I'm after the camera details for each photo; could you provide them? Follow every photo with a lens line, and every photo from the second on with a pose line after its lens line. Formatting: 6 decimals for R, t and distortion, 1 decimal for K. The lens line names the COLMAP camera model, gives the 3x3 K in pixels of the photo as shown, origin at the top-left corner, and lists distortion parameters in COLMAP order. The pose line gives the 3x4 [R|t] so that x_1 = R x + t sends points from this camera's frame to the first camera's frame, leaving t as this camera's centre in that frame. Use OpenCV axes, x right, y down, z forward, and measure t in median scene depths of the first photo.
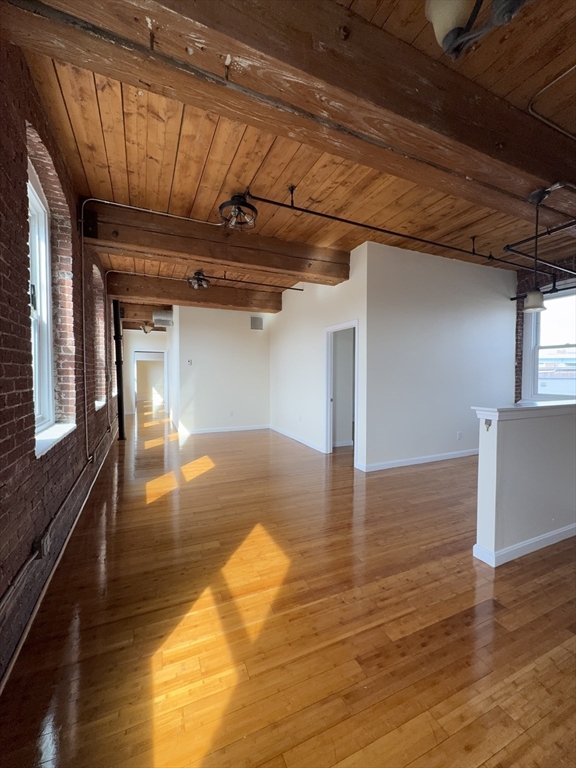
lens RADIAL K [[308.8, 0, 289.8], [0, 308.8, 379.7], [0, 0, 1]] dist [-0.002391, 0.001078]
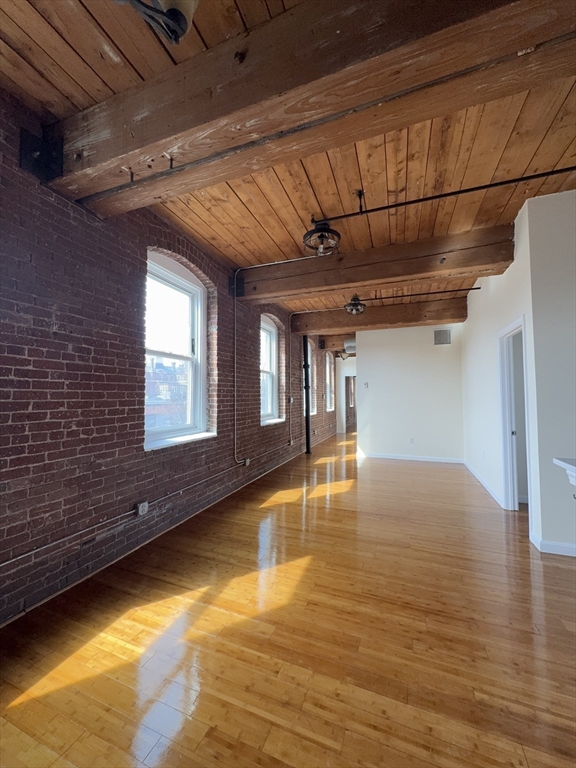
lens RADIAL K [[308.8, 0, 286.5], [0, 308.8, 379.1], [0, 0, 1]] dist [-0.002391, 0.001078]
pose [[0.694819, -0.044887, -0.717782, 0.524431], [-0.008989, 0.997430, -0.071076, -0.002612], [0.719128, 0.055837, 0.692630, 0.257451]]
